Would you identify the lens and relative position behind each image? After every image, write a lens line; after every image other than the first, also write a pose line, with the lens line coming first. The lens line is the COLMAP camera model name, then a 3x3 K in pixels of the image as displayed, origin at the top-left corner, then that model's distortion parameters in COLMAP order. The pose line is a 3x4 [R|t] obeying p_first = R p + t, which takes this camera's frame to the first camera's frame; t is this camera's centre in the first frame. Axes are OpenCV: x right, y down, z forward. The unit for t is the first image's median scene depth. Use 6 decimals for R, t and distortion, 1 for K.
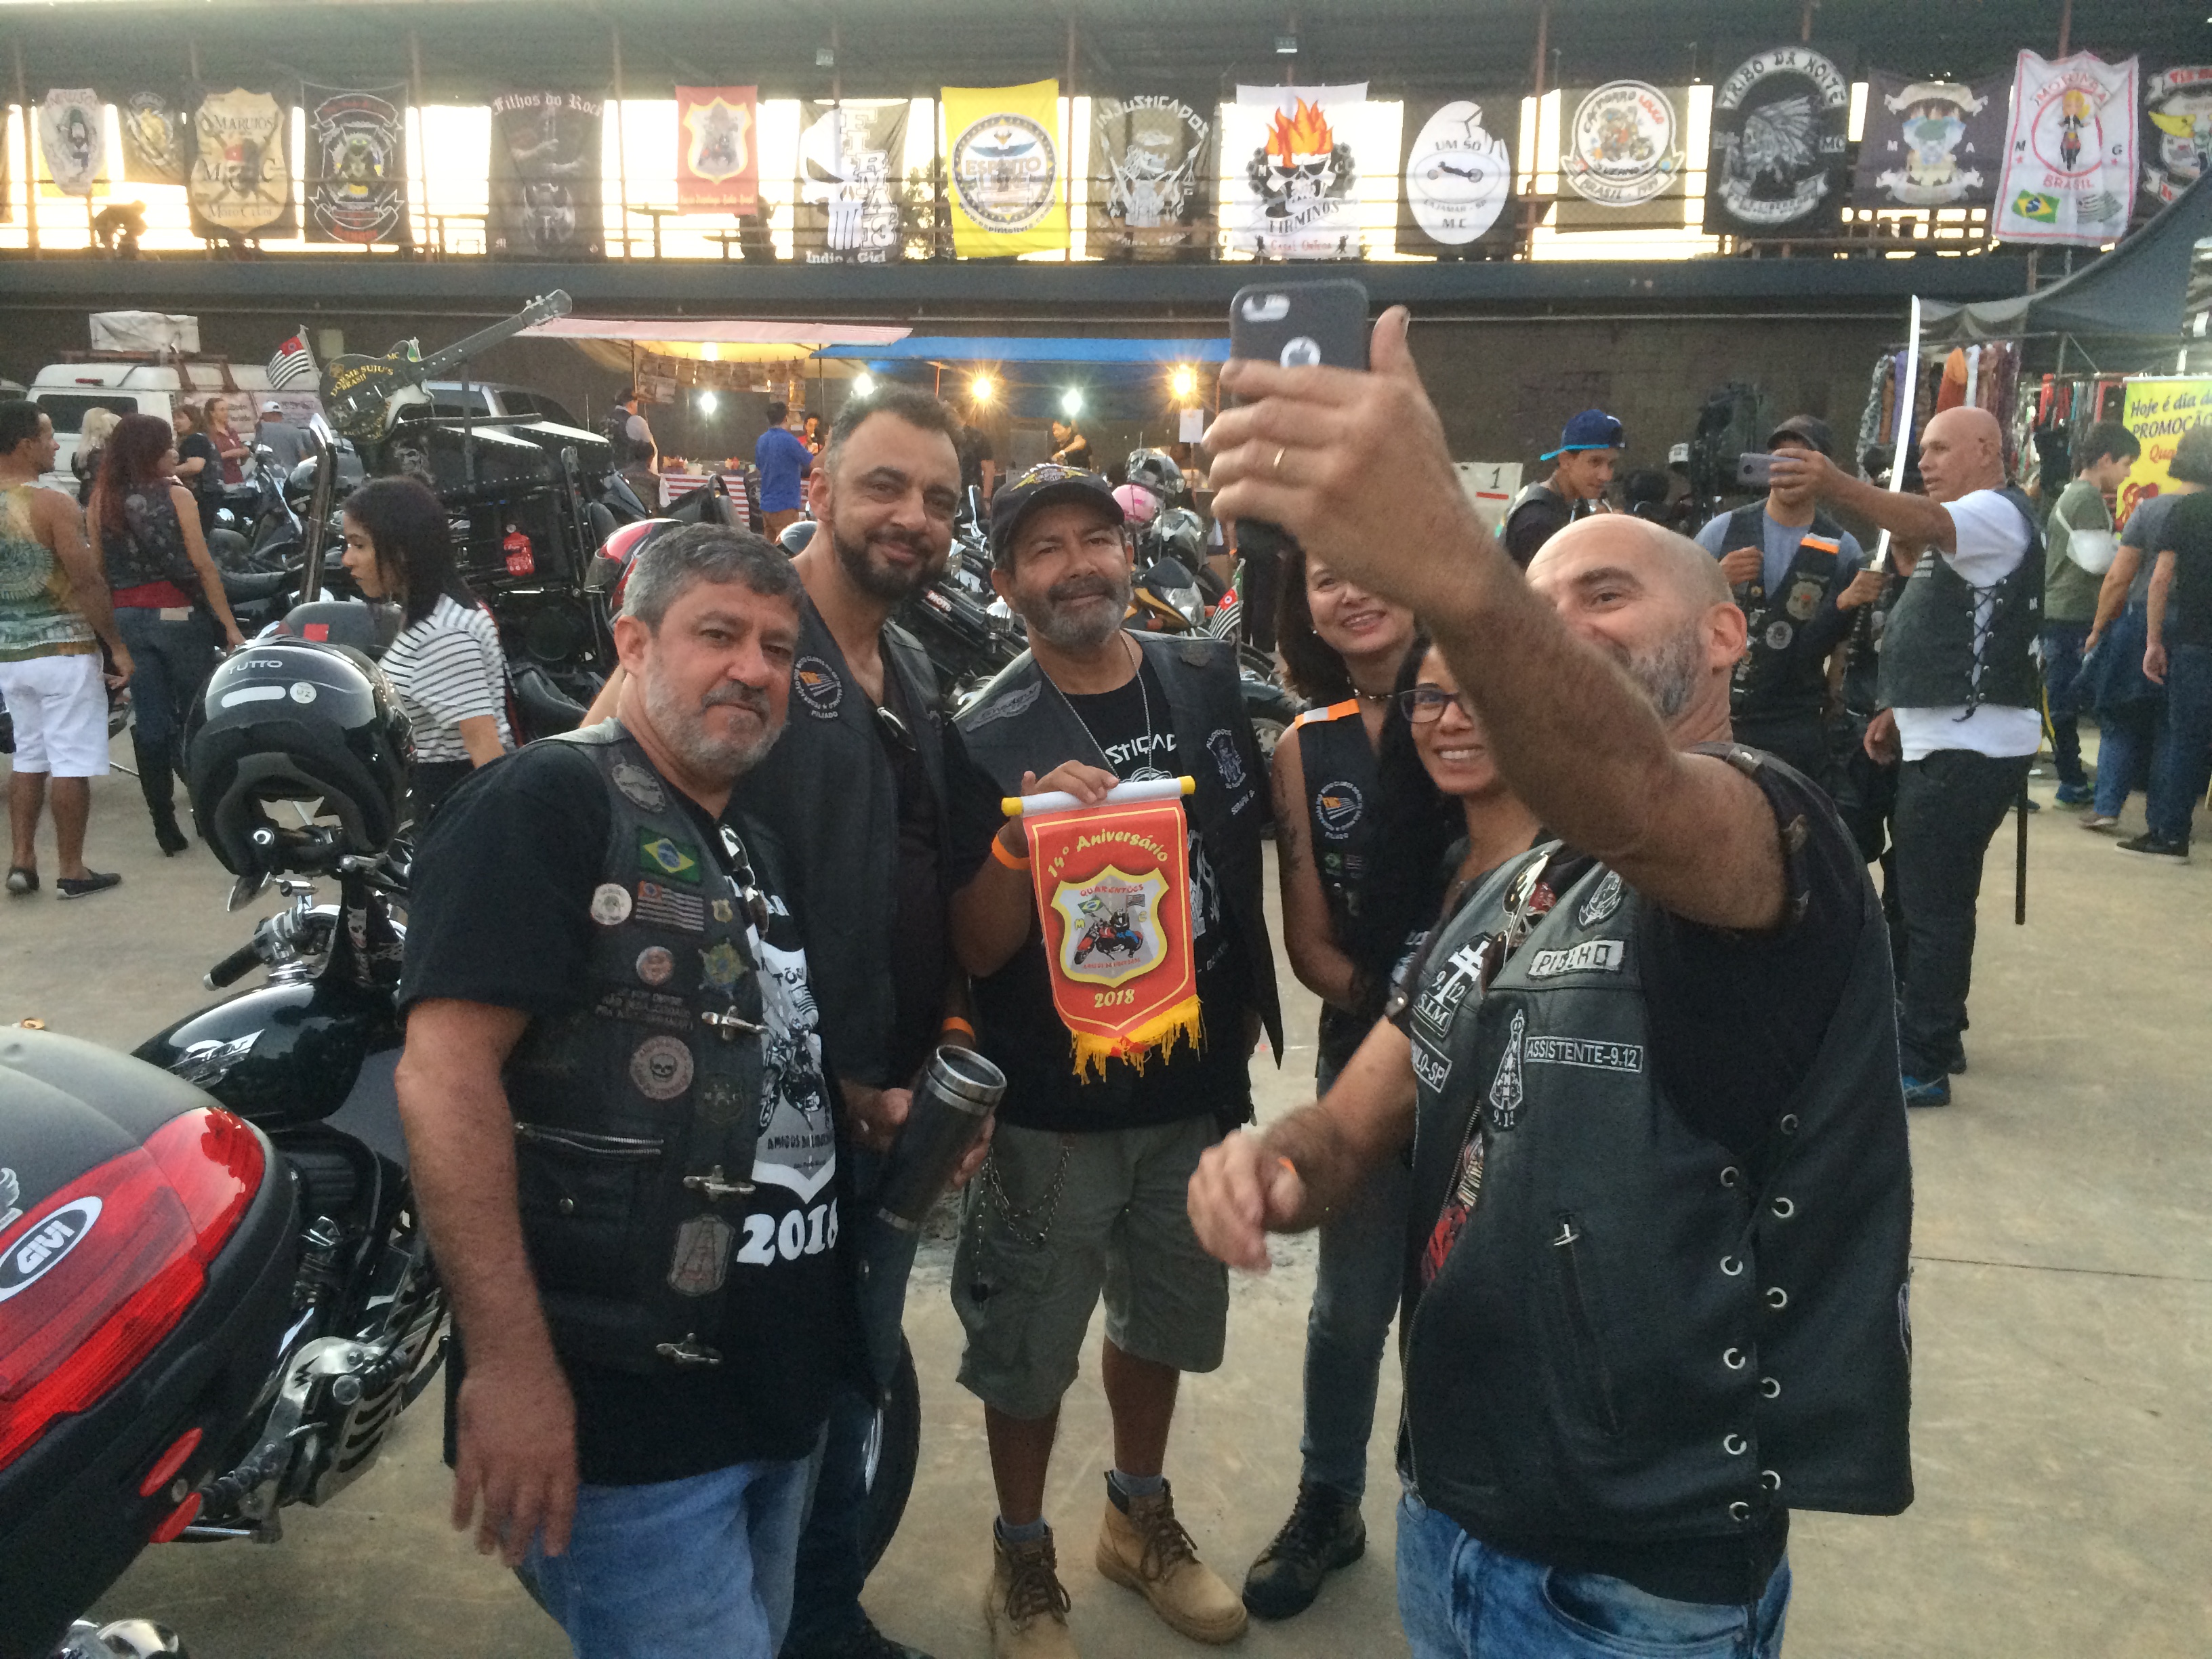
lens RADIAL K [[1890.5, 0, 1106.3], [0, 1890.5, 825.4], [0, 0, 1]] dist [0.085425, -0.120640]
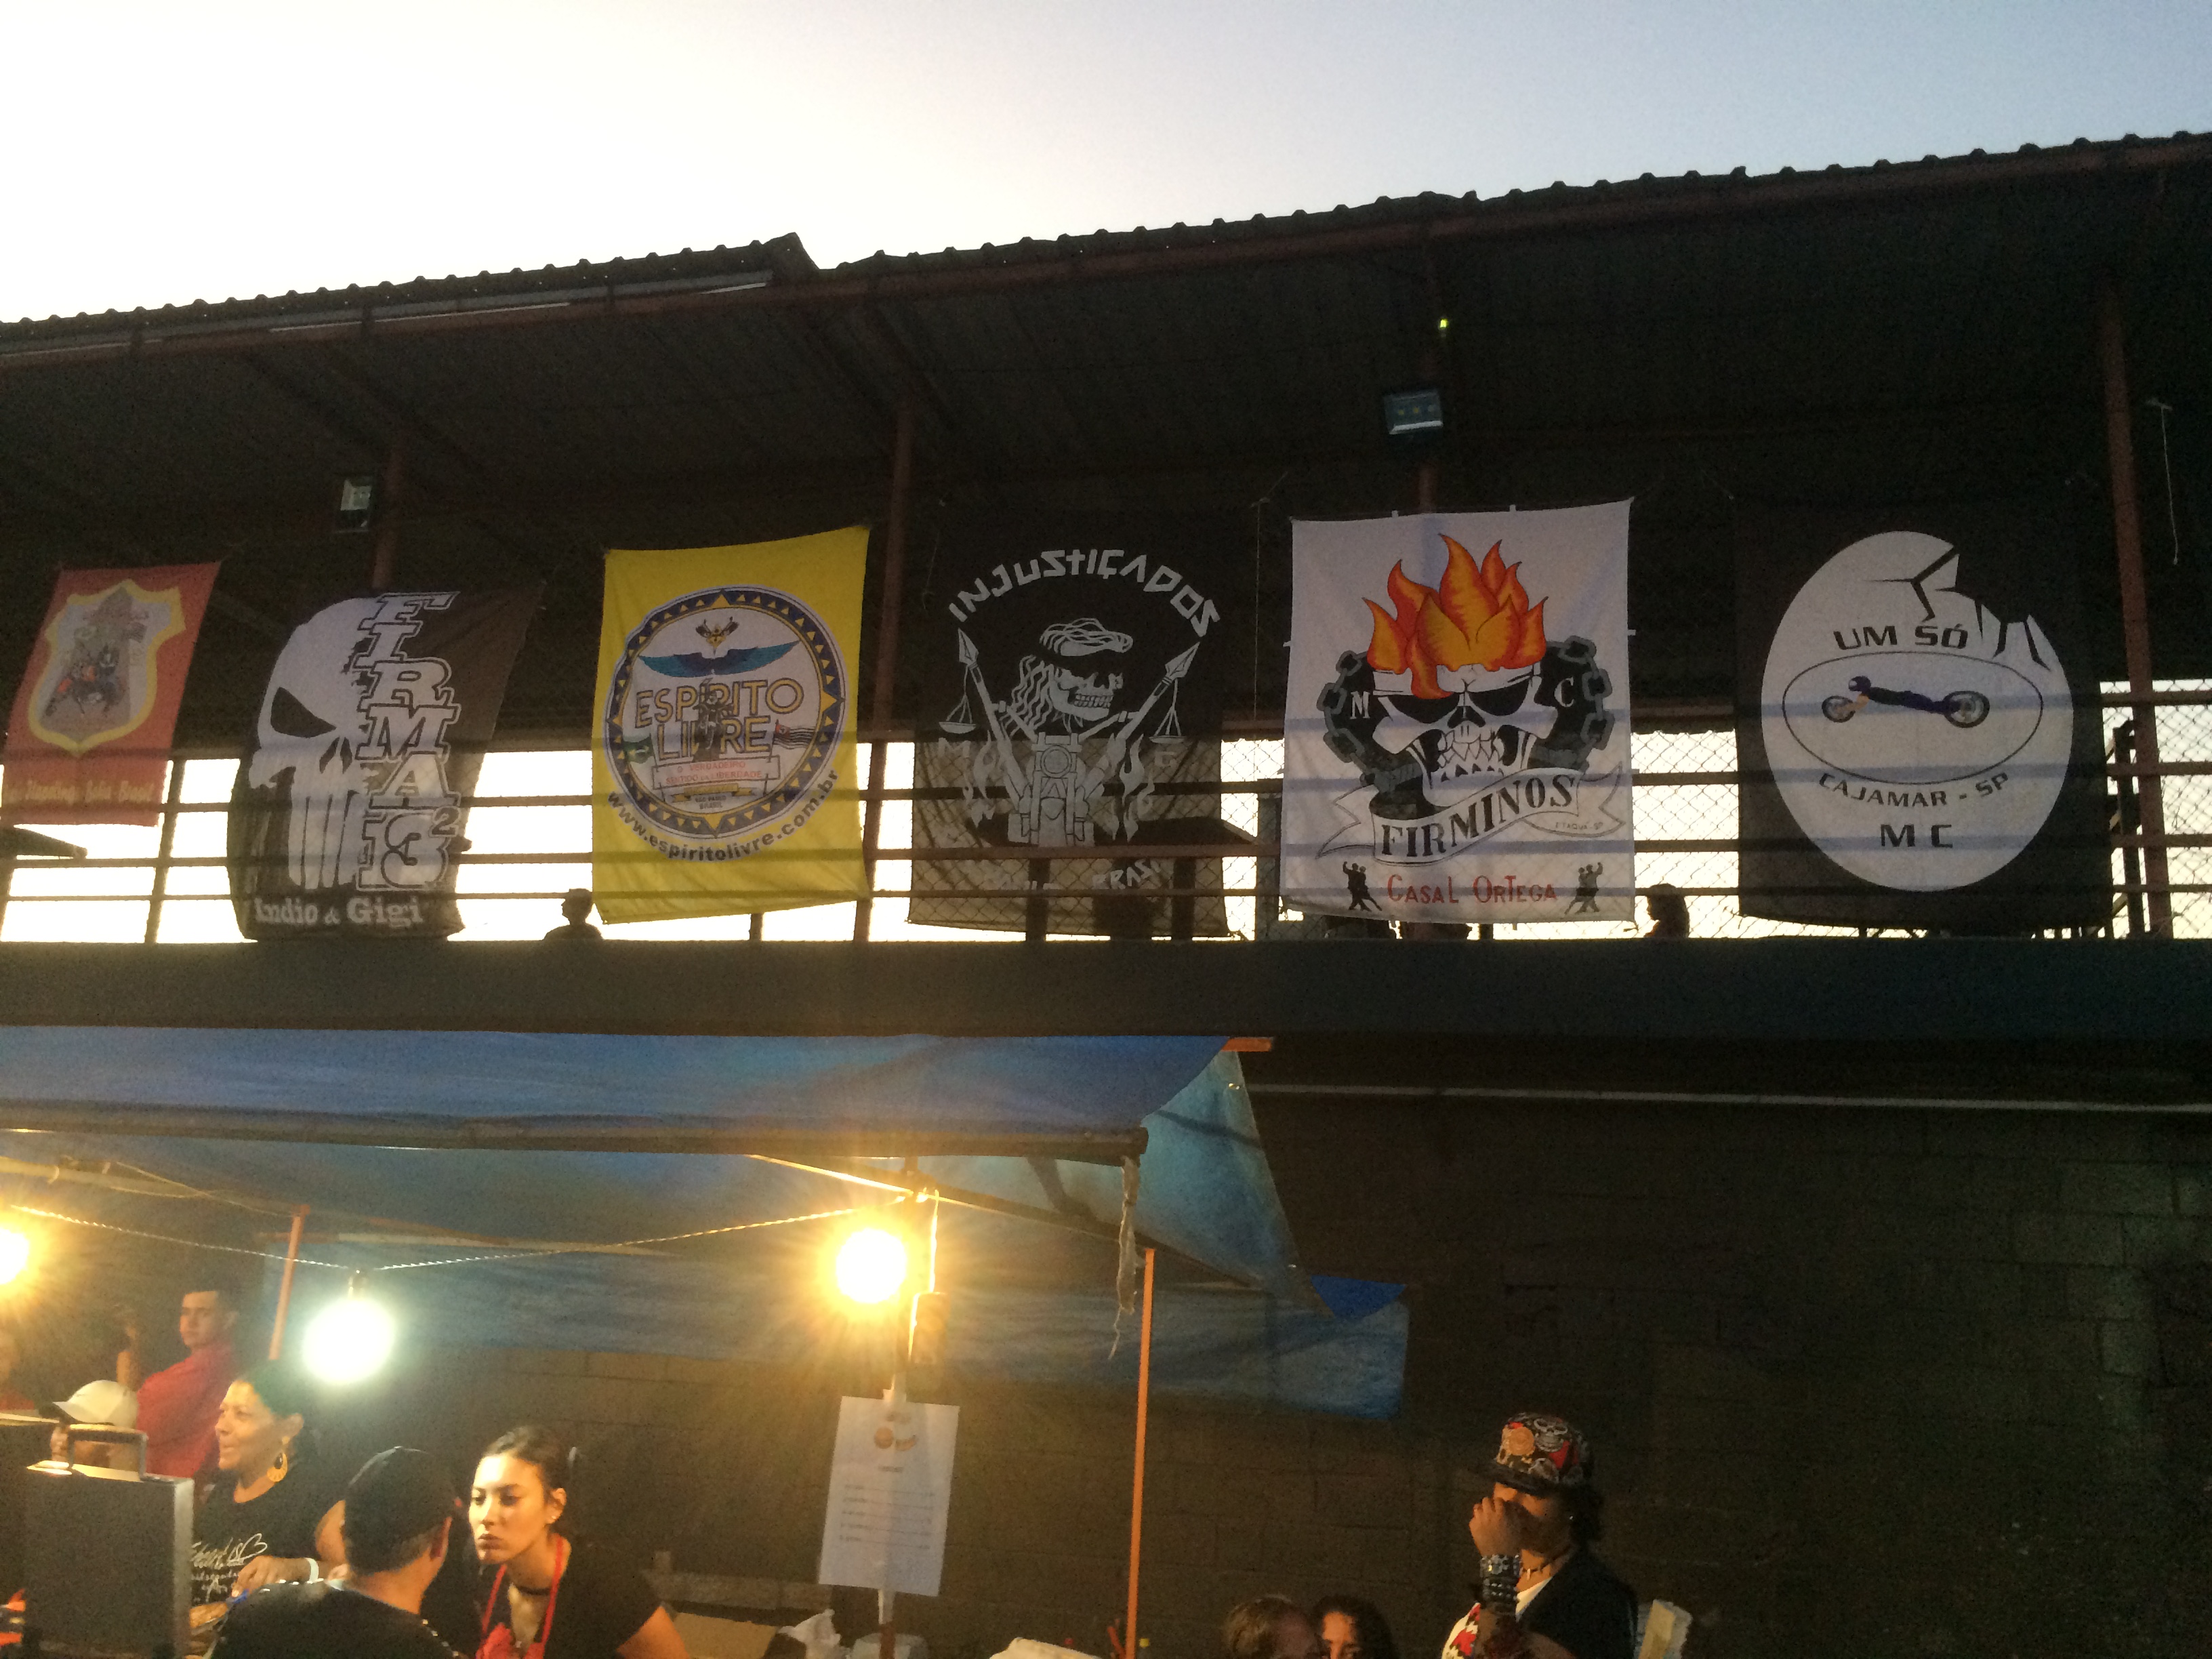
lens RADIAL K [[1990.9, 0, 1103.9], [0, 1990.9, 744.6], [0, 0, 1]] dist [0.039608, 0.002292]
pose [[0.996325, 0.018536, -0.083625, 0.066716], [-0.055490, 0.883412, -0.465299, -0.155074], [0.065251, 0.468229, 0.881194, 0.674516]]
